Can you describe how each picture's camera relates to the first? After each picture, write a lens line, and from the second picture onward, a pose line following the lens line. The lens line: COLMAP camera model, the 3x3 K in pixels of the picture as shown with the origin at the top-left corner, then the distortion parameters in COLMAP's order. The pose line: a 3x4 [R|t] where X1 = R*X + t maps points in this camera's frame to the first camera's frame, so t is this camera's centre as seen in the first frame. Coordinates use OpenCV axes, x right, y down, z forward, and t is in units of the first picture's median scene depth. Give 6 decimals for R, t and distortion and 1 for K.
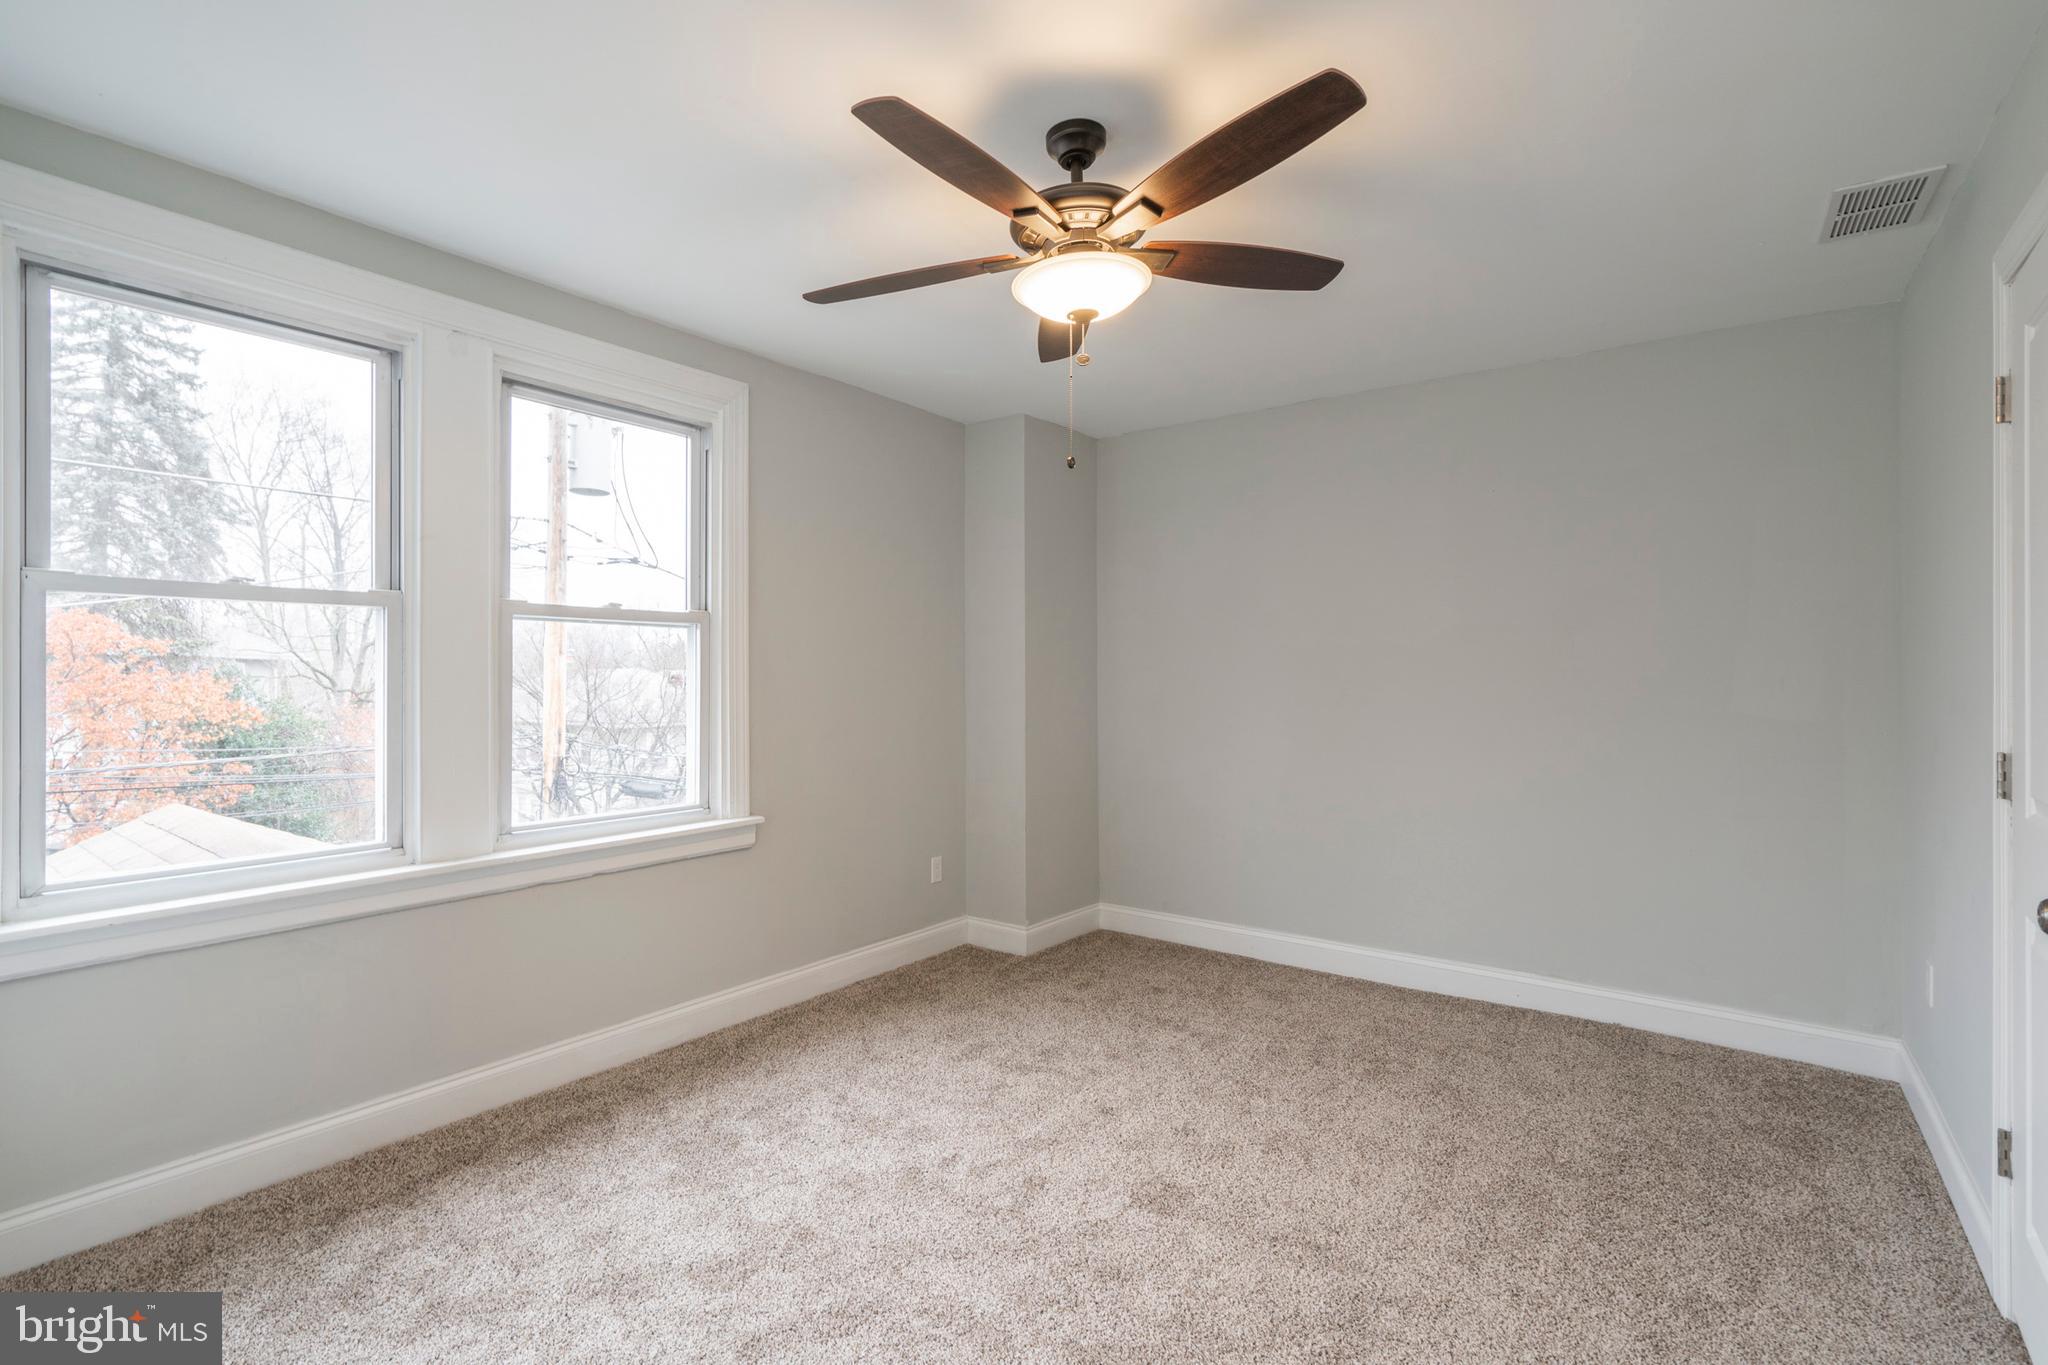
lens RADIAL K [[944.6, 0, 1017.4], [0, 944.6, 674.1], [0, 0, 1]] dist [-0.013189, 0.003055]
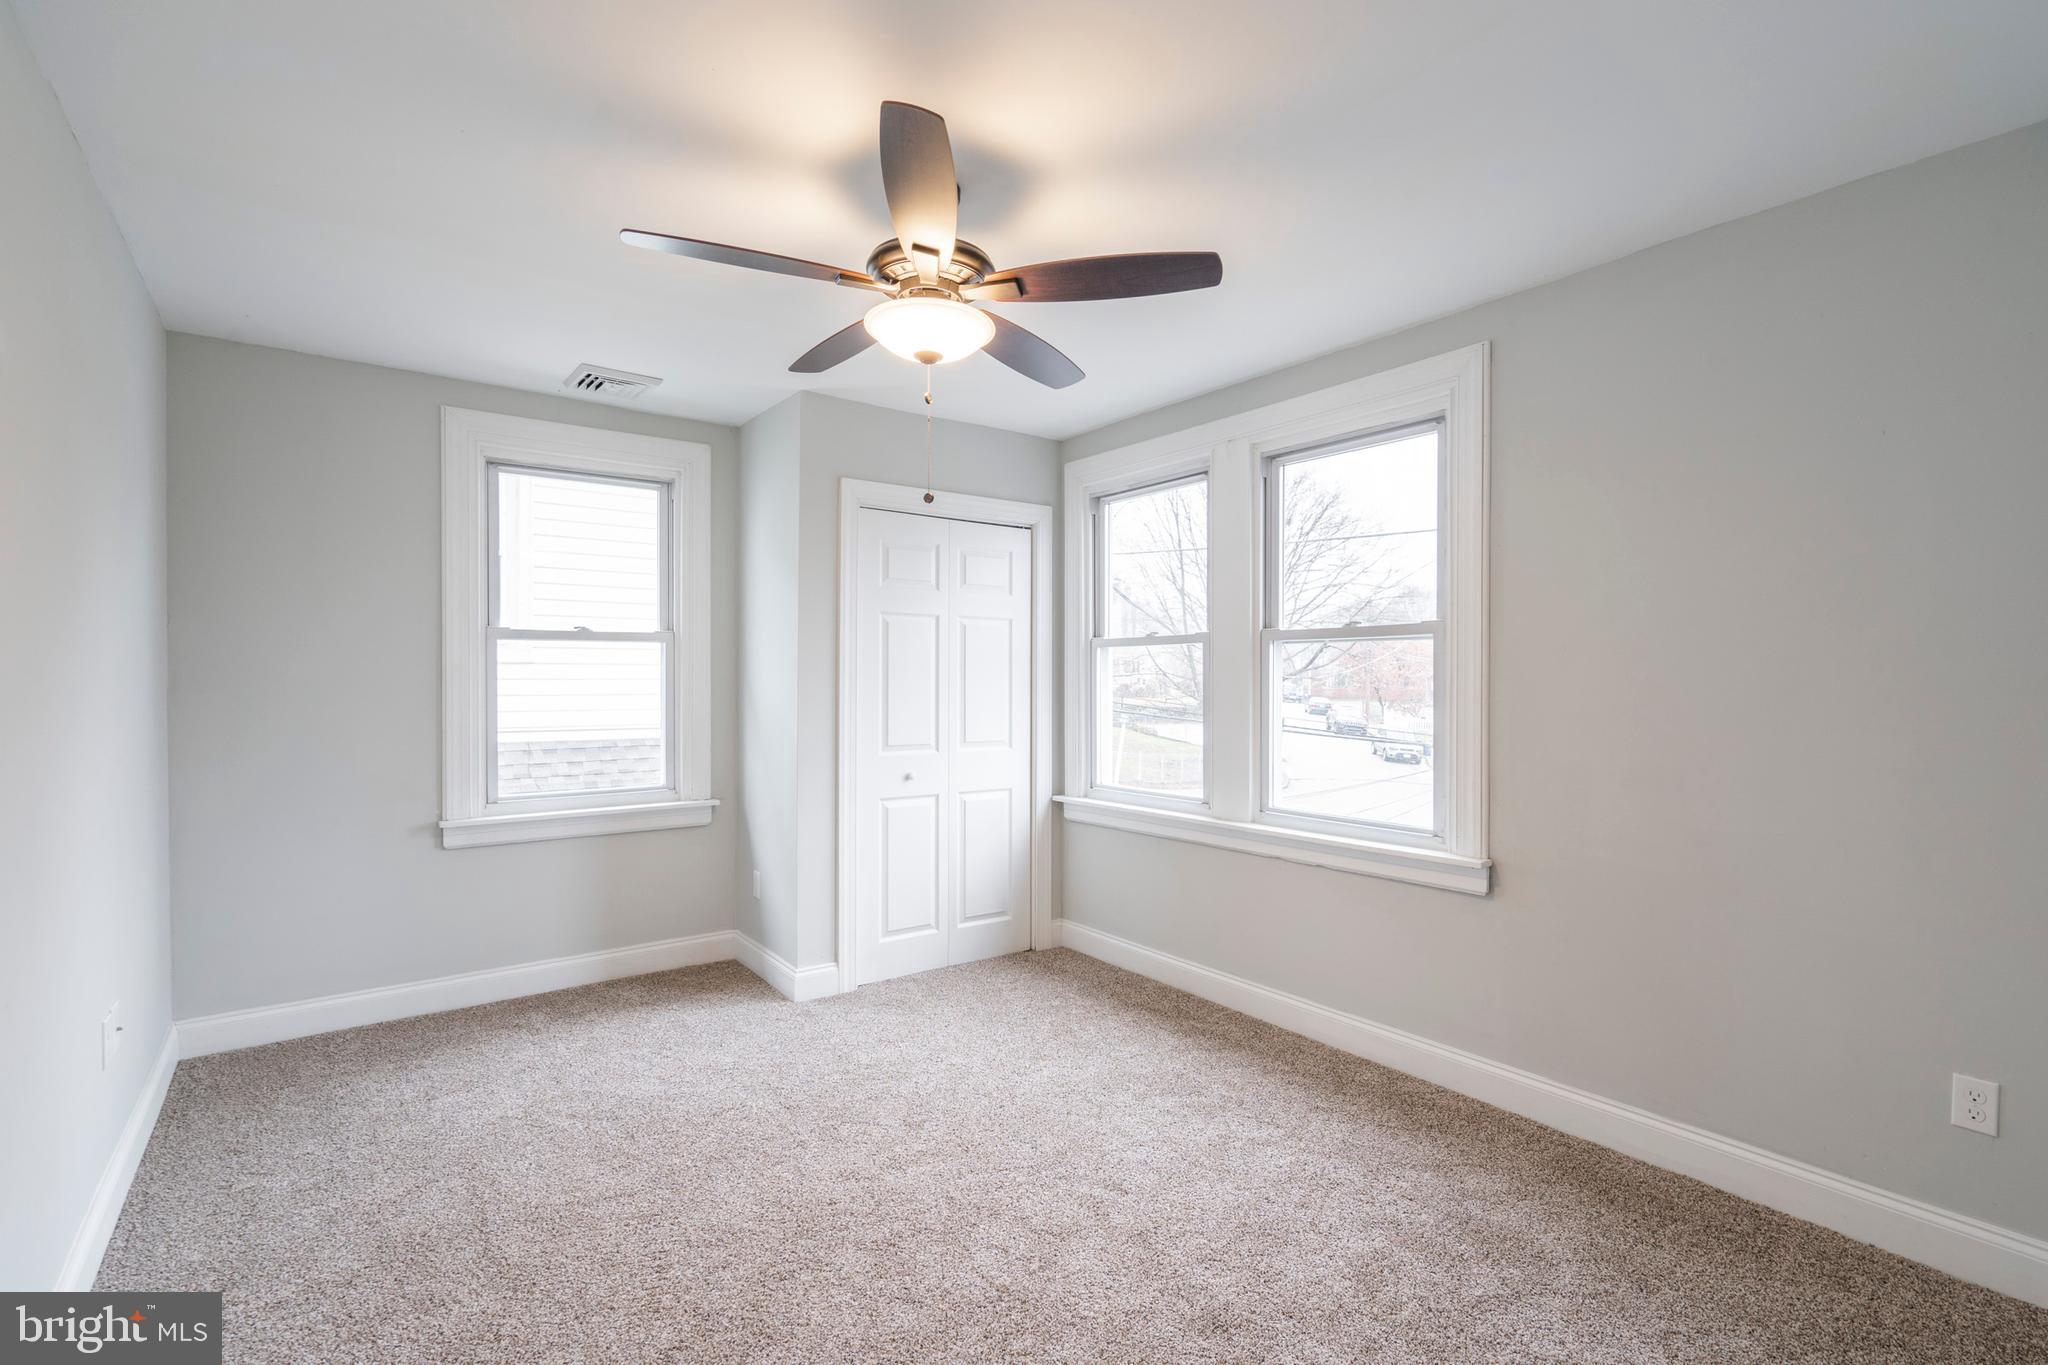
lens RADIAL K [[944.6, 0, 1015.7], [0, 944.6, 689.2], [0, 0, 1]] dist [-0.013189, 0.003055]
pose [[-0.303728, 0.003597, -0.952752, 0.781603], [-0.002522, 0.999986, 0.004579, -0.002596], [0.952755, 0.003794, -0.303715, 1.055028]]
